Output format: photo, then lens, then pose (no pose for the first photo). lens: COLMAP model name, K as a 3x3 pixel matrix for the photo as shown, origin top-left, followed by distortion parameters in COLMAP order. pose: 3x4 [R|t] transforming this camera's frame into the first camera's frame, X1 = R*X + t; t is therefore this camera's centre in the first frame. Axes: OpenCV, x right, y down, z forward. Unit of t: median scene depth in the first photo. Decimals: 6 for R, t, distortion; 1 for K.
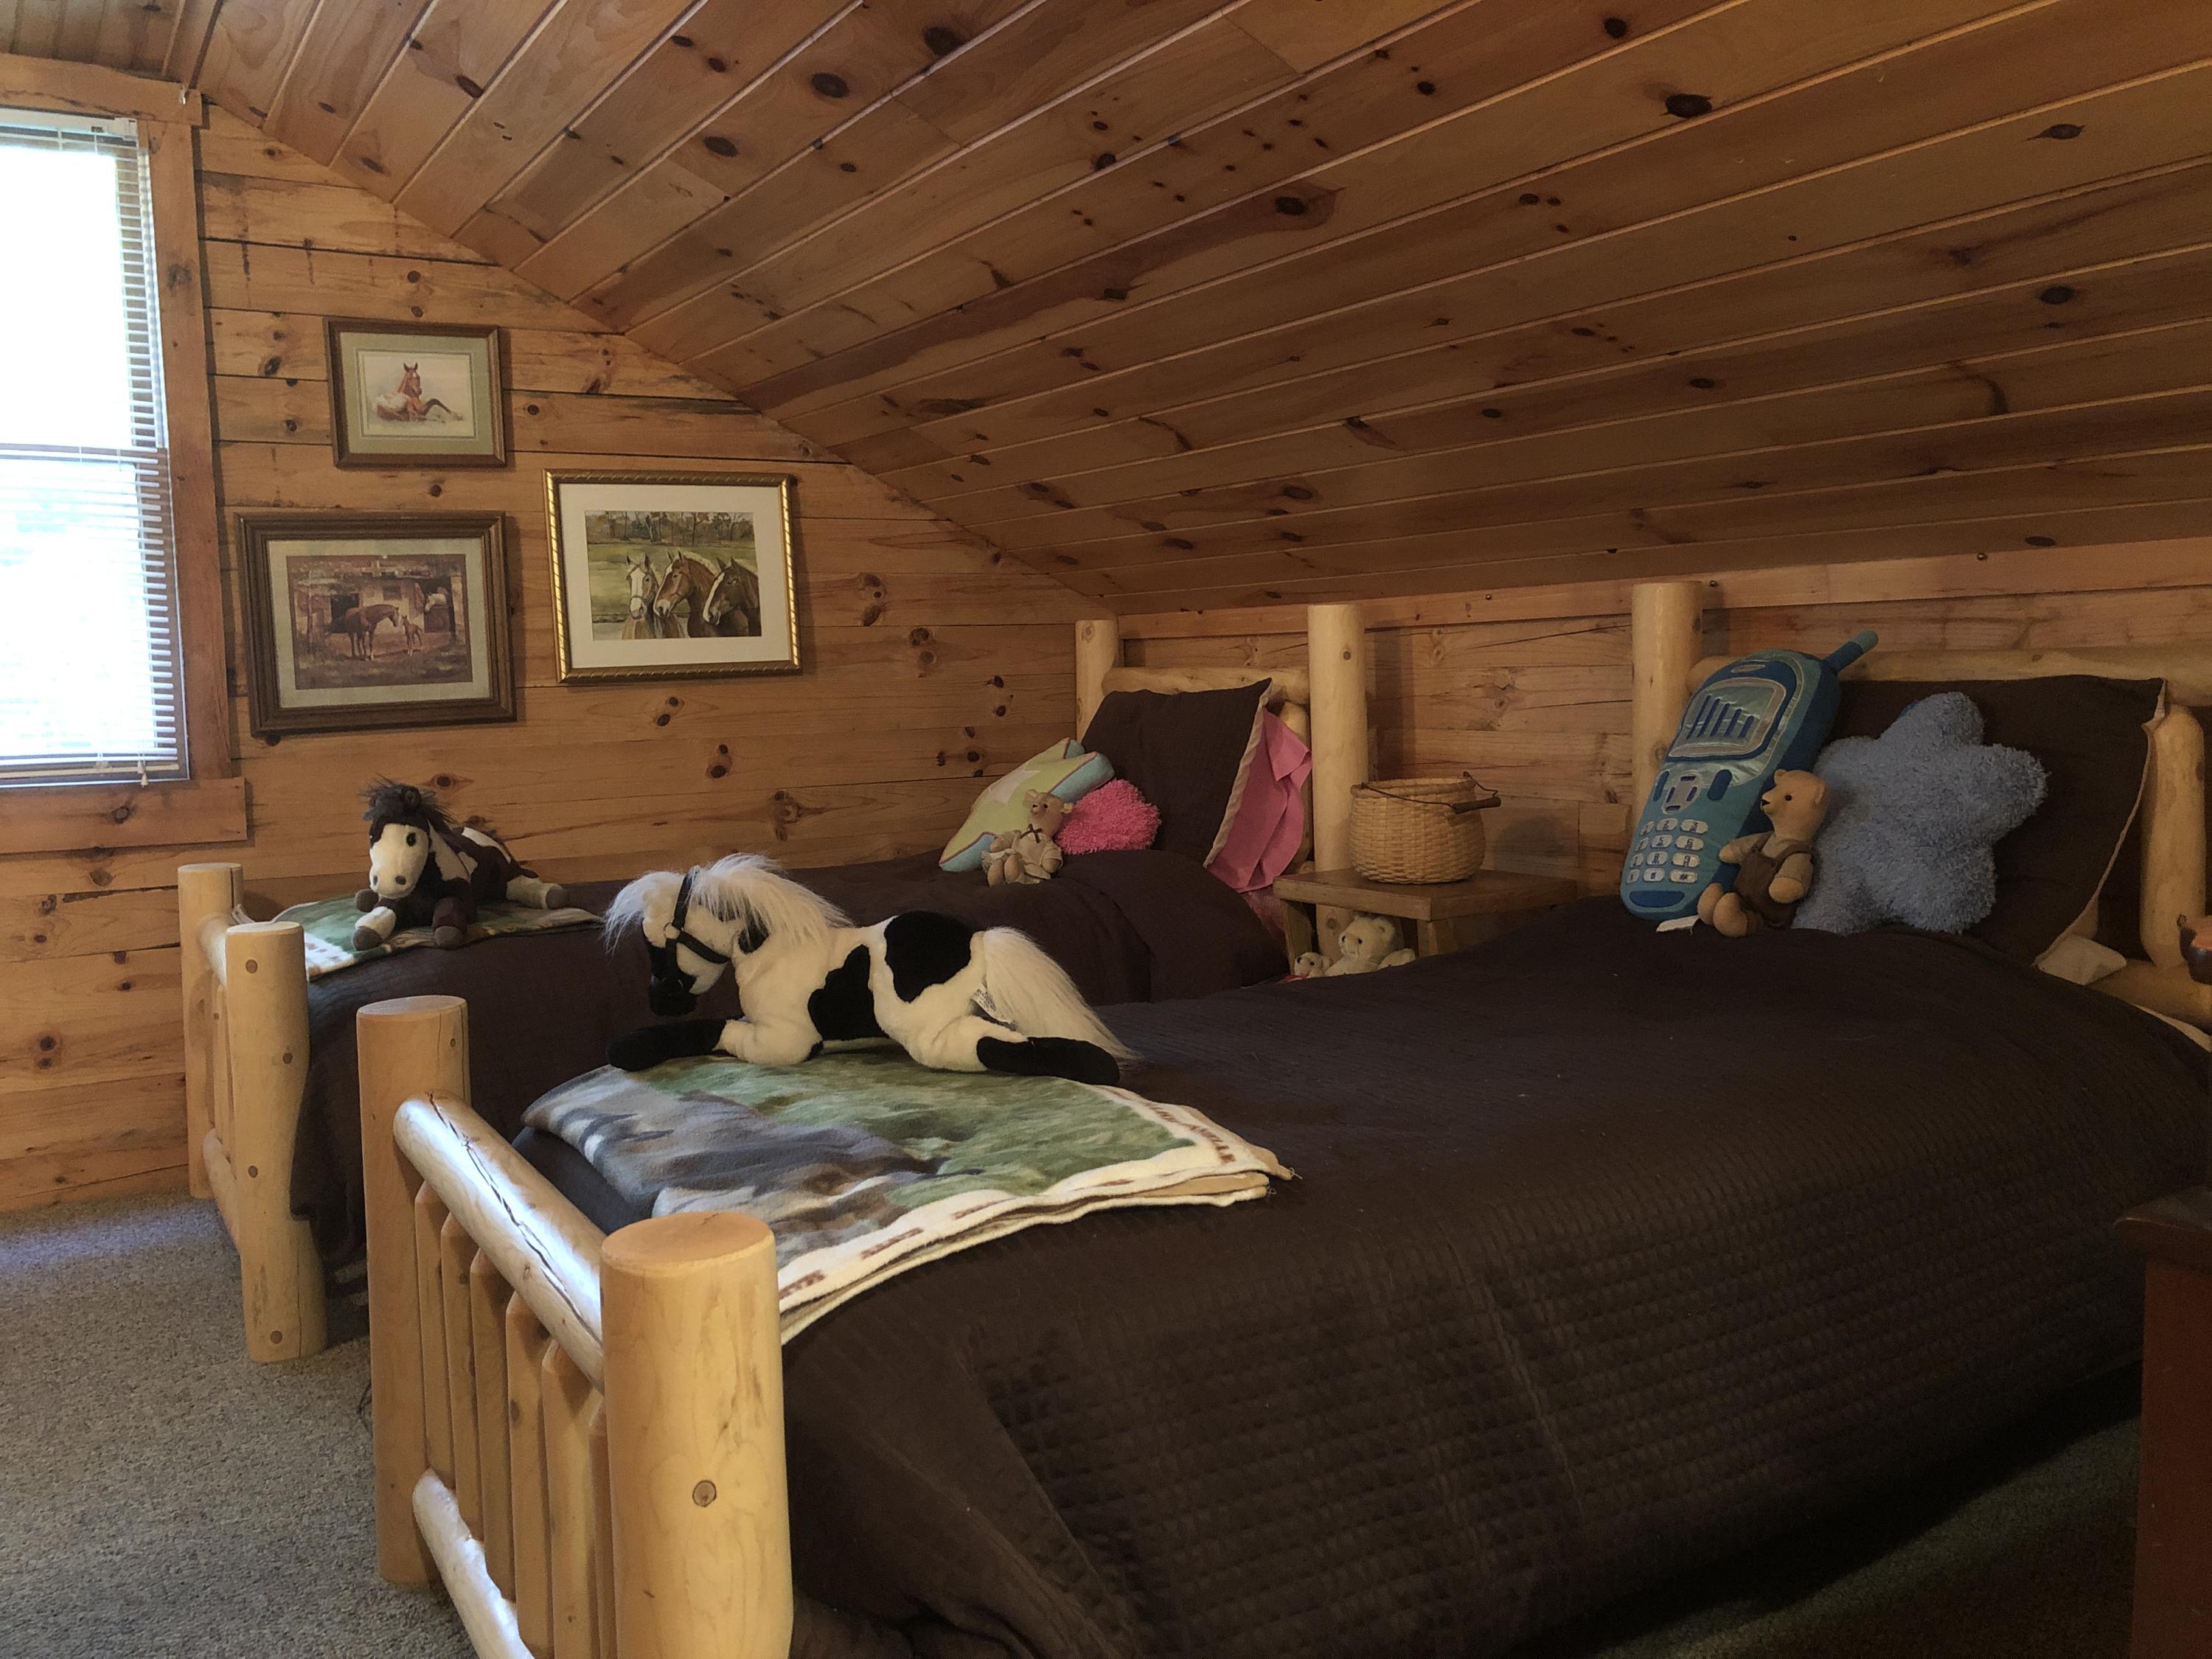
lens RADIAL K [[1822.6, 0, 1102.5], [0, 1822.6, 826.0], [0, 0, 1]] dist [0.033973, -0.001650]
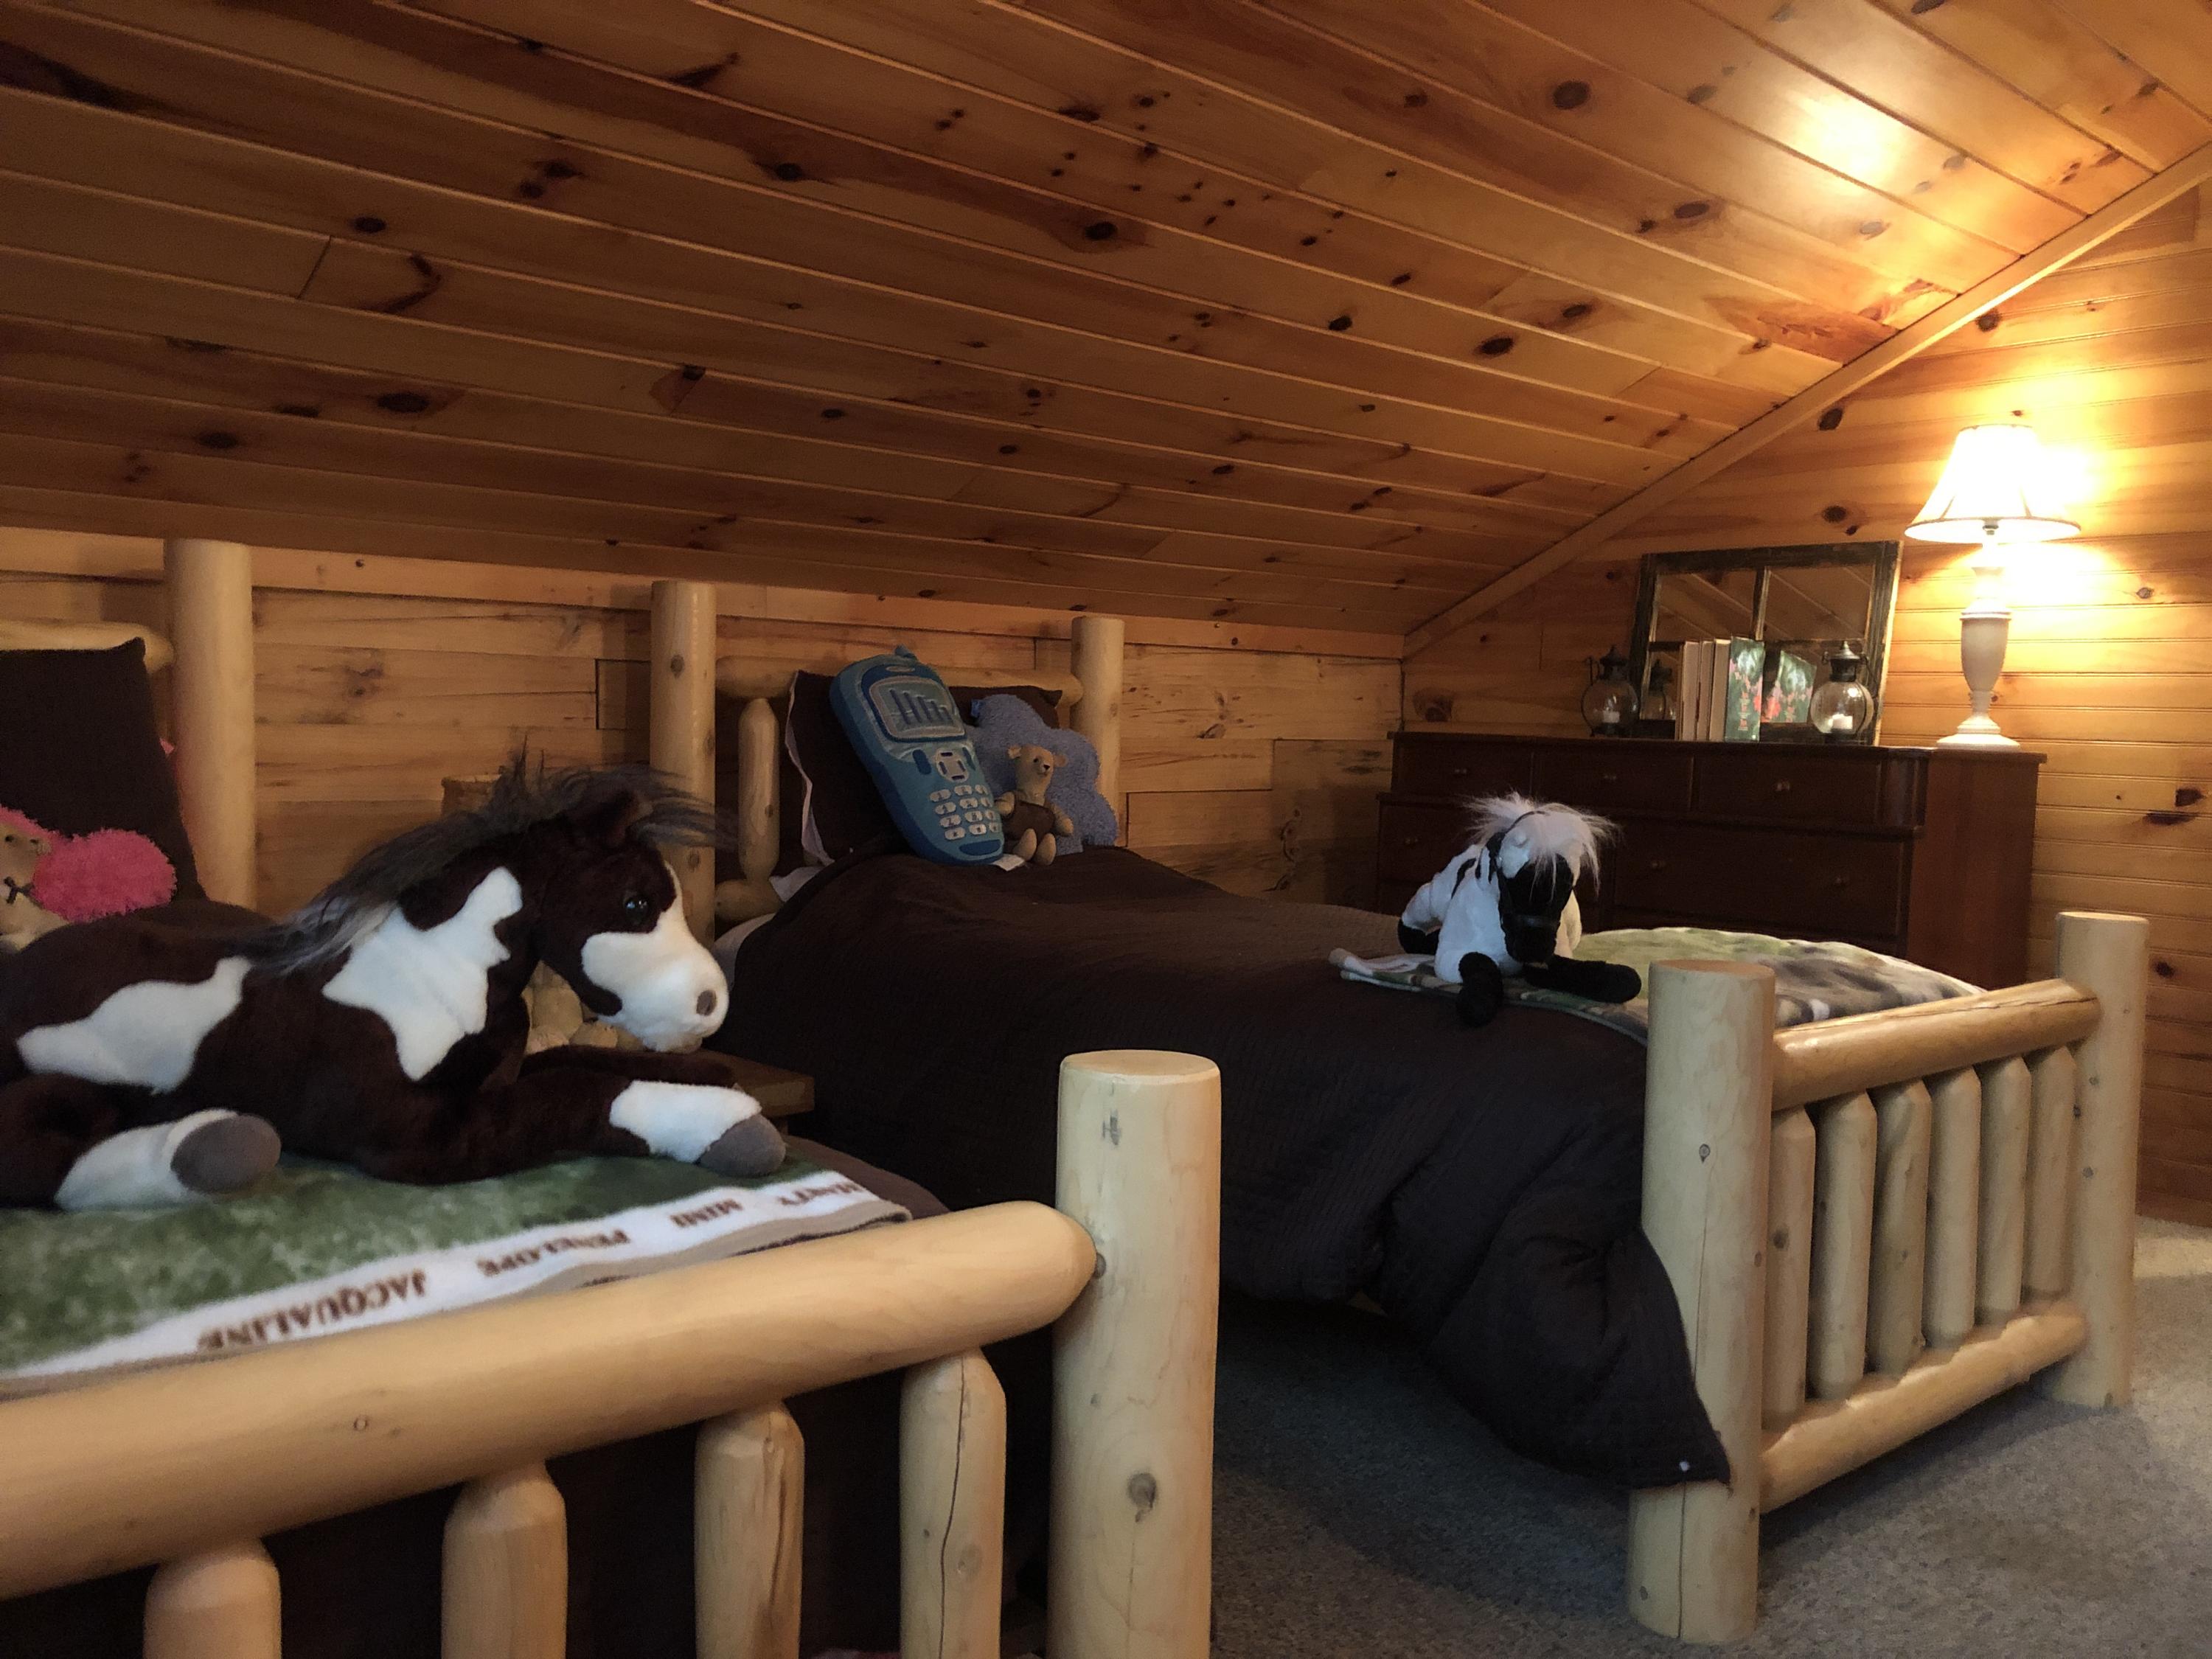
lens RADIAL K [[1822.6, 0, 1102.7], [0, 1822.6, 831.0], [0, 0, 1]] dist [0.033973, -0.001650]
pose [[-0.186414, -0.029439, 0.982030, -0.717458], [0.074234, 0.996272, 0.043957, -0.016293], [-0.979663, 0.081094, -0.183534, 0.880579]]
